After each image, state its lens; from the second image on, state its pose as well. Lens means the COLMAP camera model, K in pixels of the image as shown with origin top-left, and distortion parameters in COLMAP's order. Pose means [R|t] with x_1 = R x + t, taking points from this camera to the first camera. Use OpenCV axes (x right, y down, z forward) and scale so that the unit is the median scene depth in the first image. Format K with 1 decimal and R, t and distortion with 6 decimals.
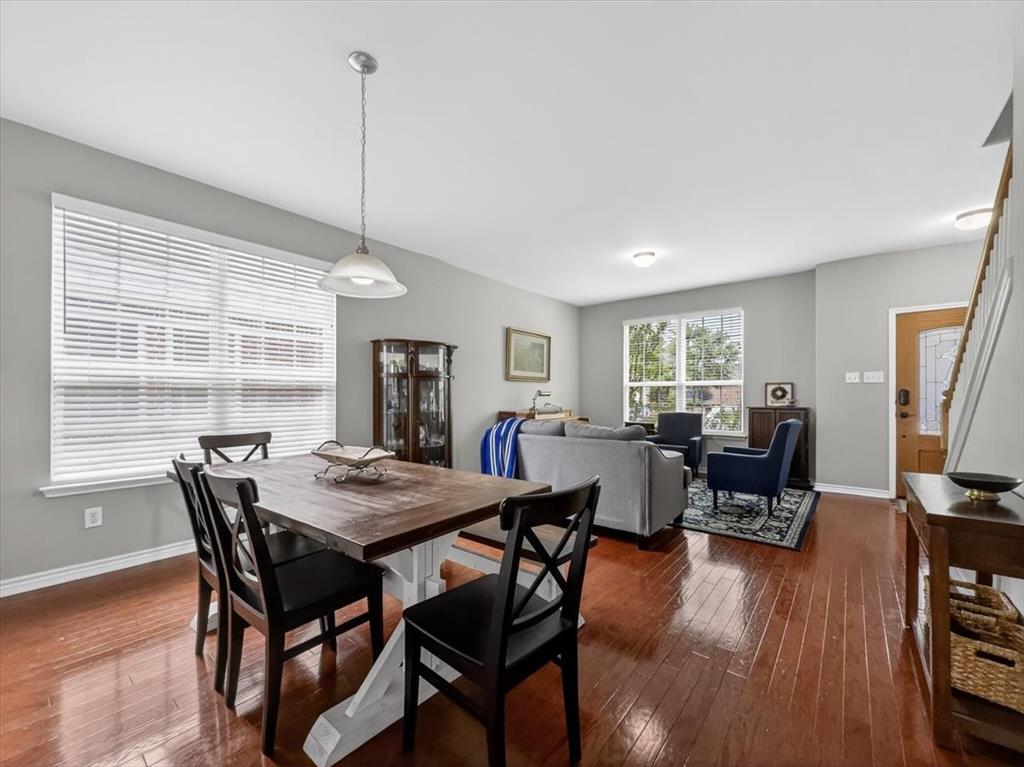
lens RADIAL K [[413.7, 0, 511.7], [0, 413.7, 390.8], [0, 0, 1]] dist [0.000730, 0.000421]
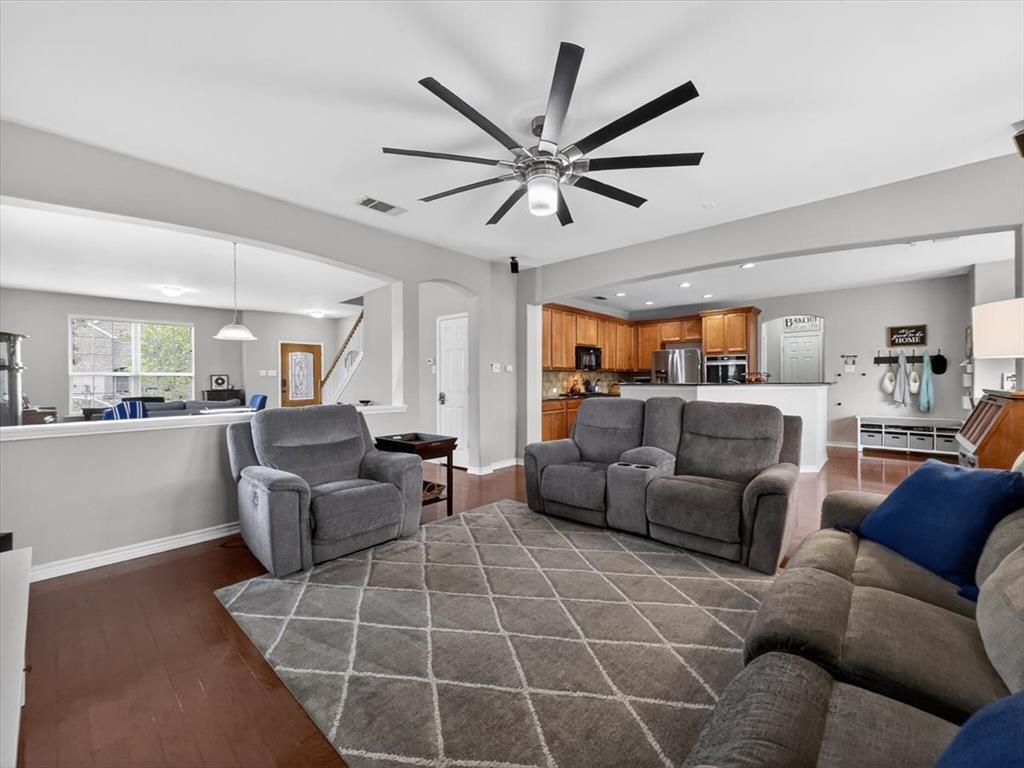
lens RADIAL K [[413.7, 0, 520.6], [0, 413.7, 381.7], [0, 0, 1]] dist [0.000730, 0.000421]
pose [[0.038342, -0.007184, 0.999239, -1.109860], [0.002476, 0.999972, 0.007095, -0.001828], [-0.999262, 0.002202, 0.038359, -0.284120]]
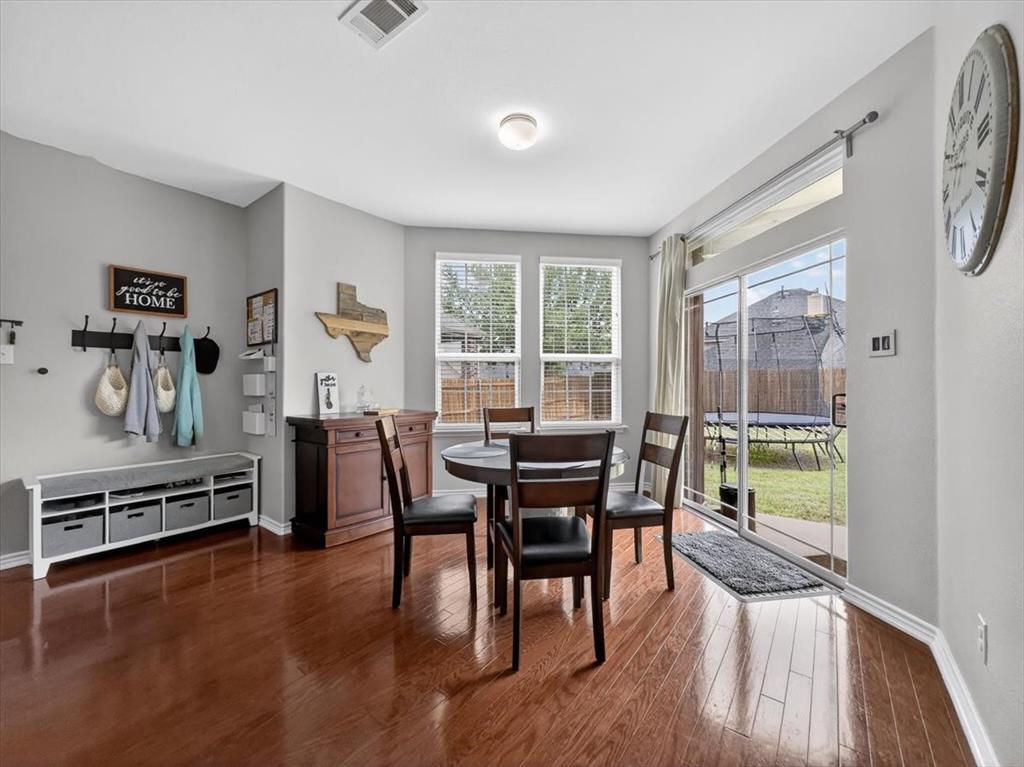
lens RADIAL K [[413.7, 0, 511.3], [0, 413.7, 381.4], [0, 0, 1]] dist [0.000730, 0.000421]
pose [[-0.998957, 0.005731, -0.045310, -0.242275], [0.005974, 0.999968, -0.005247, 0.006665], [0.045278, -0.005512, -0.998959, -0.824363]]
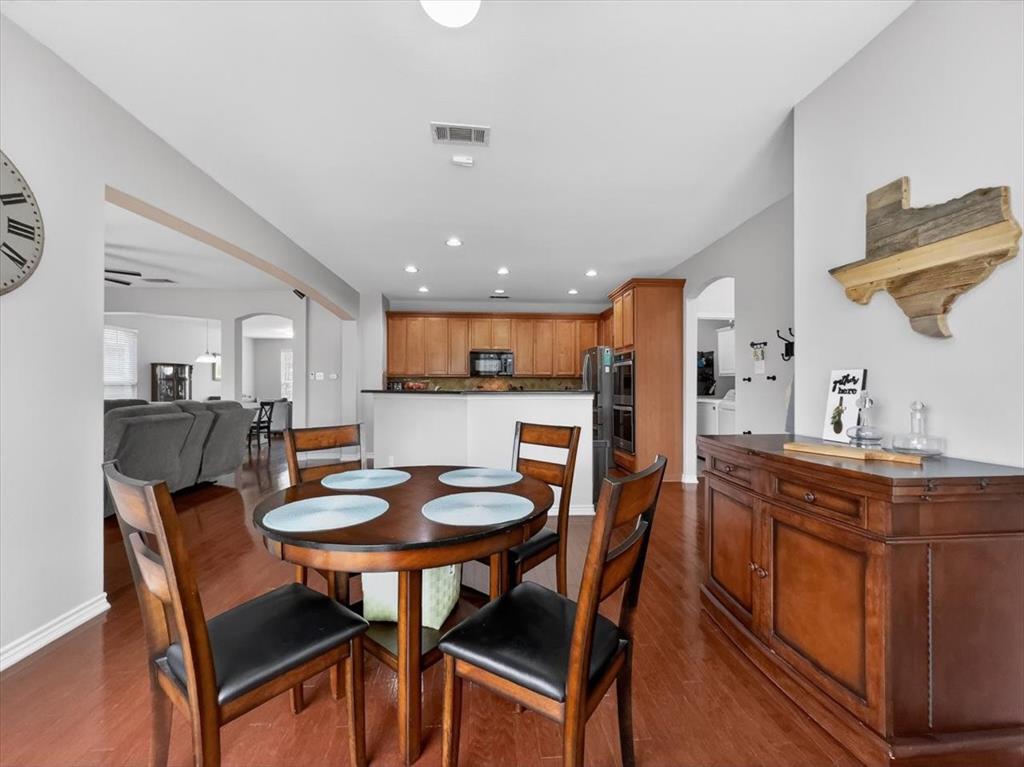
lens RADIAL K [[413.7, 0, 519.0], [0, 413.7, 389.2], [0, 0, 1]] dist [0.000730, 0.000421]
pose [[0.694453, 0.000197, 0.719538, -0.469147], [-0.003253, 0.999991, 0.002865, 0.005000], [-0.719531, -0.004331, 0.694447, -1.602310]]
